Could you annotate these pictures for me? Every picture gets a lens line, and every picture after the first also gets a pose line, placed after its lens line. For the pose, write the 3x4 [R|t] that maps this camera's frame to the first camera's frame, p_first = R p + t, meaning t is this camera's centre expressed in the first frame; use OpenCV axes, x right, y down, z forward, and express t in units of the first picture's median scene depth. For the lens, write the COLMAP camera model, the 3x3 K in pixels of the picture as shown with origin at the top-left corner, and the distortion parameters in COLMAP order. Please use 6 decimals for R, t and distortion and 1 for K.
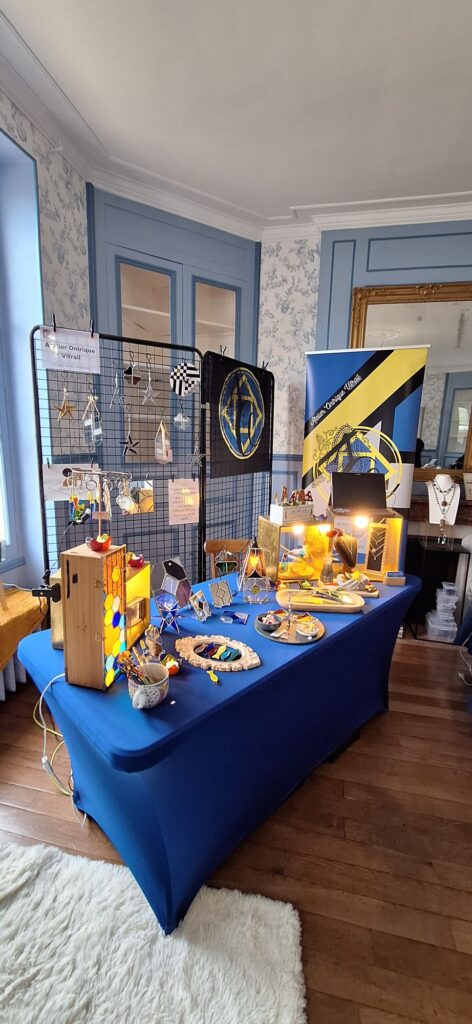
lens RADIAL K [[406.8, 0, 236.1], [0, 406.8, 512.8], [0, 0, 1]] dist [0.001204, -0.000507]
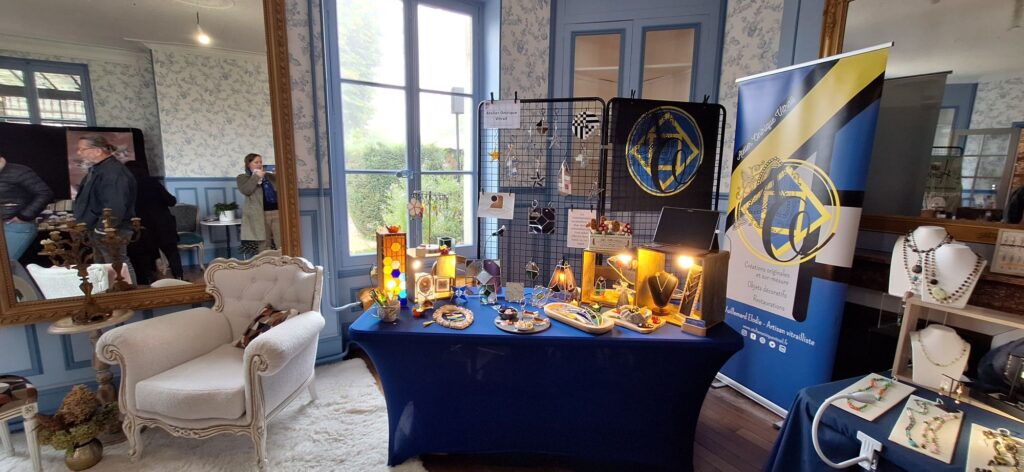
lens RADIAL K [[406.8, 0, 511.4], [0, 406.8, 237.3], [0, 0, 1]] dist [0.001204, -0.000507]
pose [[0.681497, 0.102303, -0.724635, 0.567605], [-0.134667, 0.990803, 0.013230, 0.006532], [0.719324, 0.088569, 0.689006, 0.056087]]
